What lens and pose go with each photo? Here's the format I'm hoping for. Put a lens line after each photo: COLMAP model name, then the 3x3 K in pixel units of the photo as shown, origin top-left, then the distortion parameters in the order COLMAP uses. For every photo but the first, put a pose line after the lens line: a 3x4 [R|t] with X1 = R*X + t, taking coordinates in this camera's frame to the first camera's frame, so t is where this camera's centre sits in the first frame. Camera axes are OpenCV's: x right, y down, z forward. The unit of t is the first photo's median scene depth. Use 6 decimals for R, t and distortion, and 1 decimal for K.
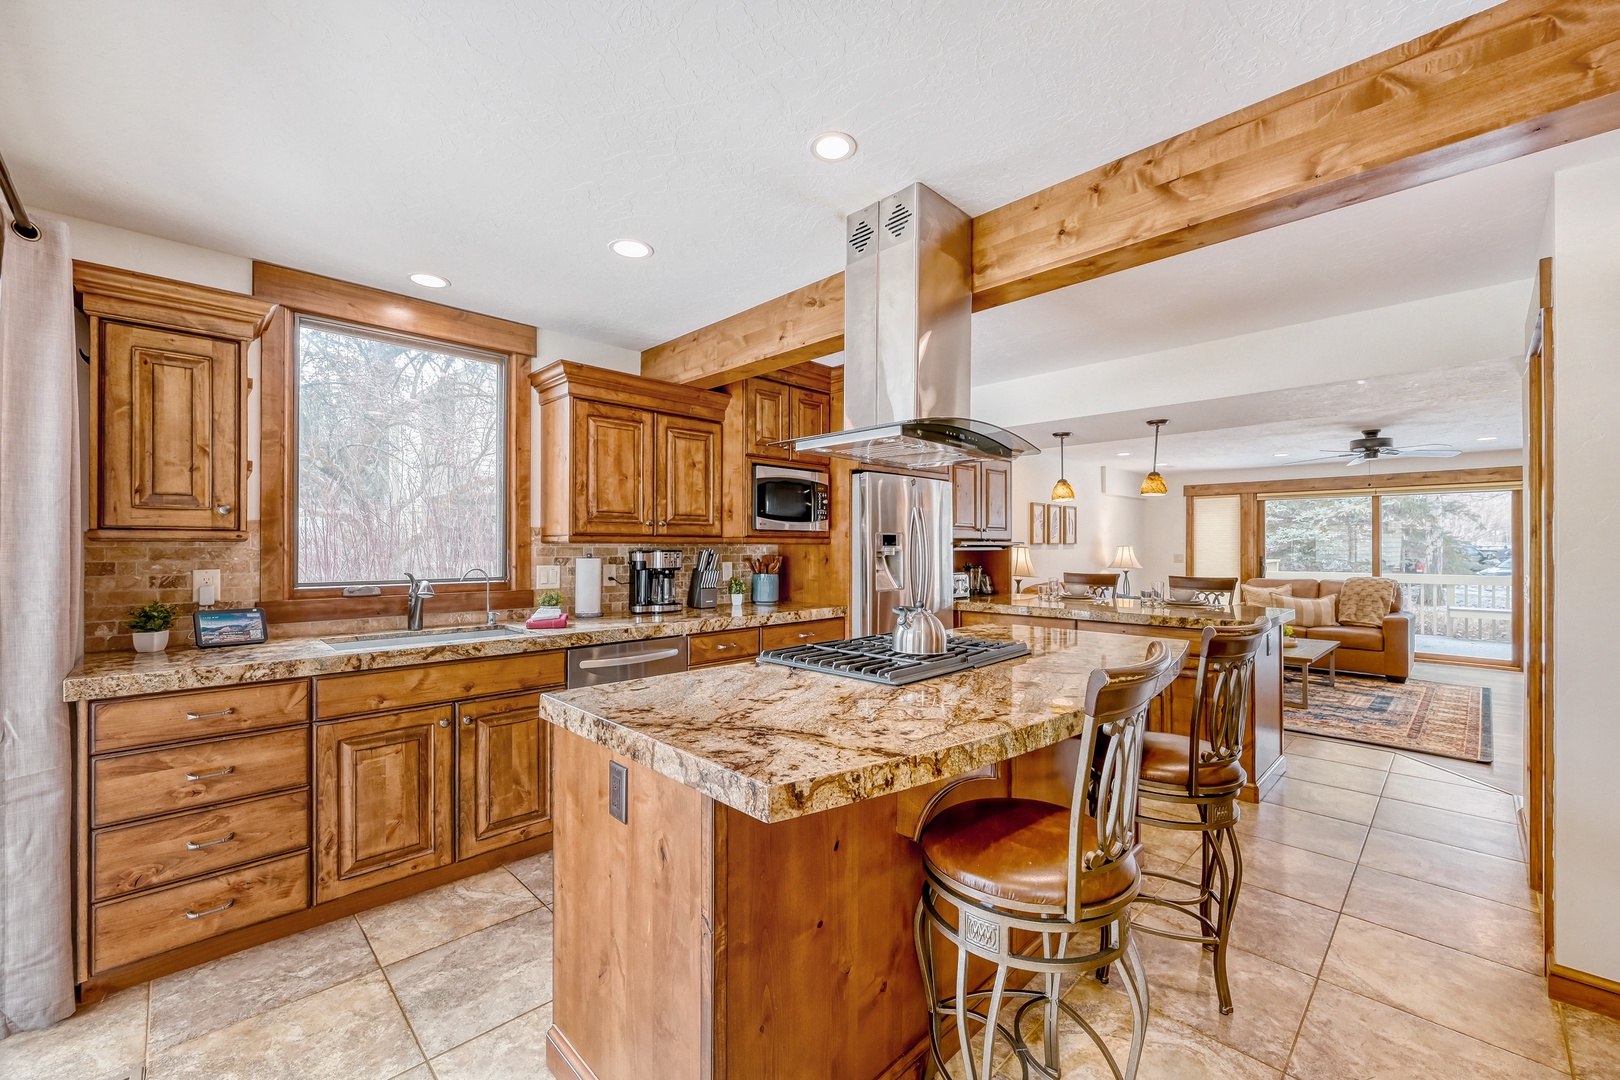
lens RADIAL K [[643.8, 0, 810.0], [0, 643.8, 540.0], [0, 0, 1]] dist [0.000700, -0.000048]
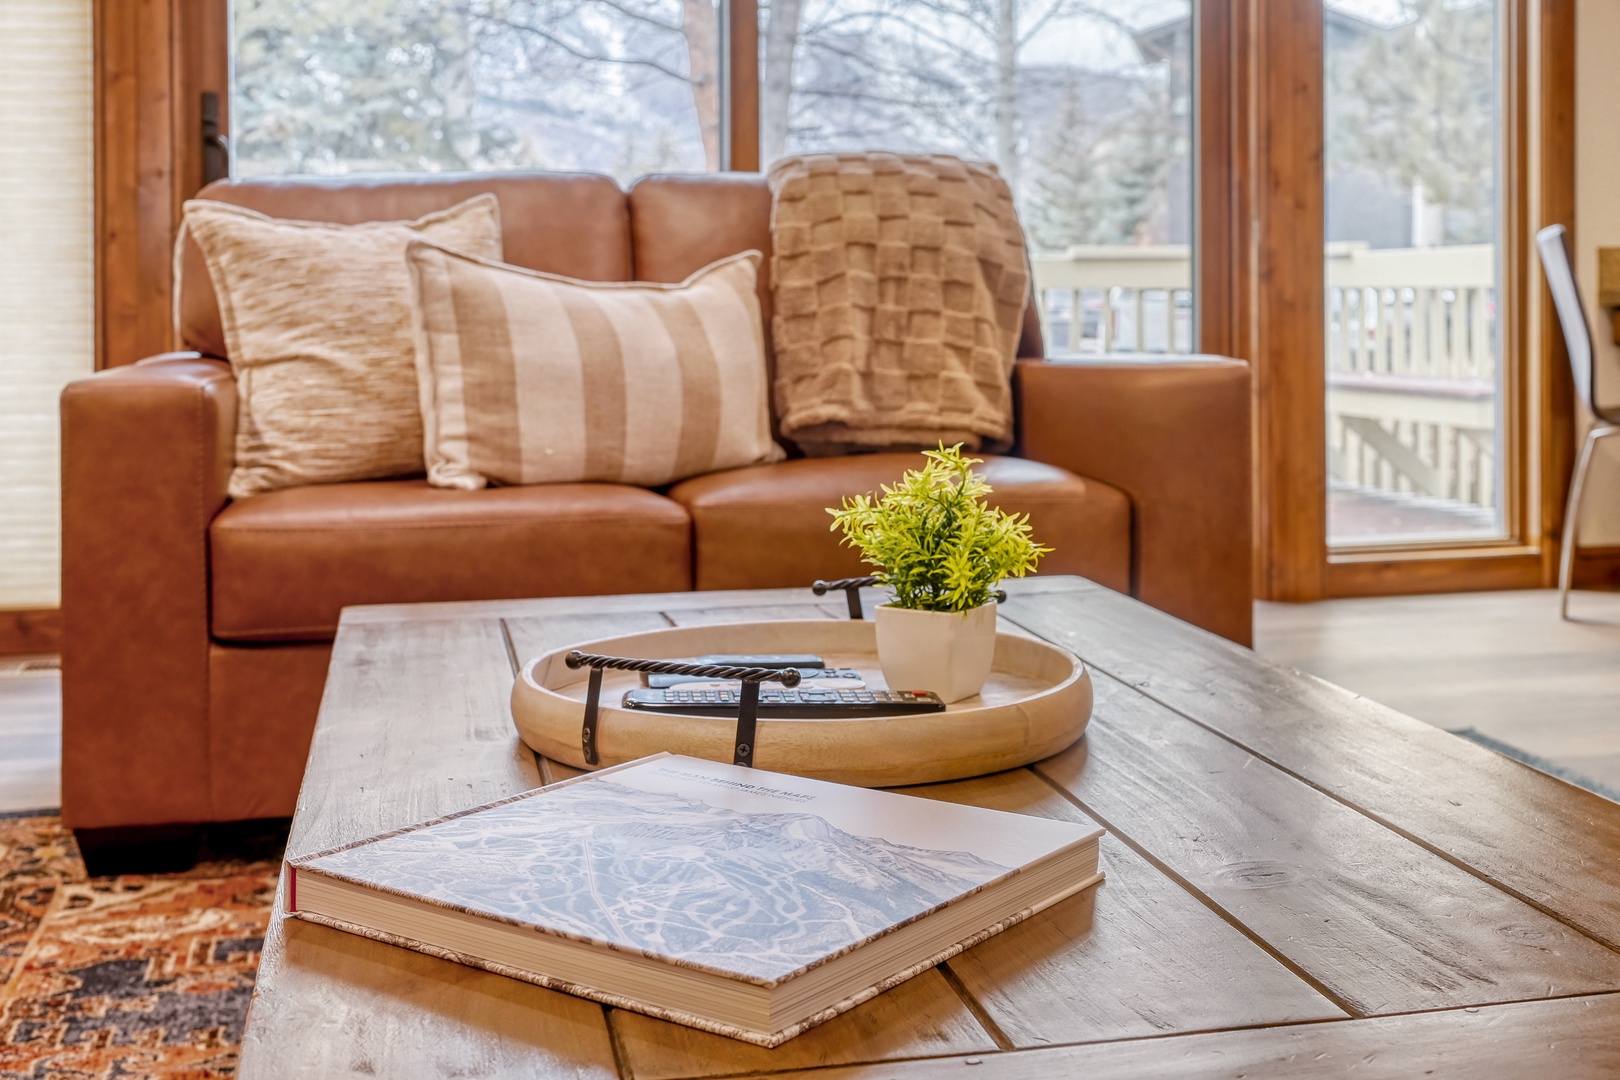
lens RADIAL K [[1926.7, 0, 808.7], [0, 1926.7, 306.5], [0, 0, 1]] dist [-0.007698, -0.040557]
pose [[0.541990, -0.017255, 0.840208, 1.064472], [0.015507, 0.999824, 0.010531, 0.217482], [-0.840242, 0.007321, 0.542162, 1.784916]]
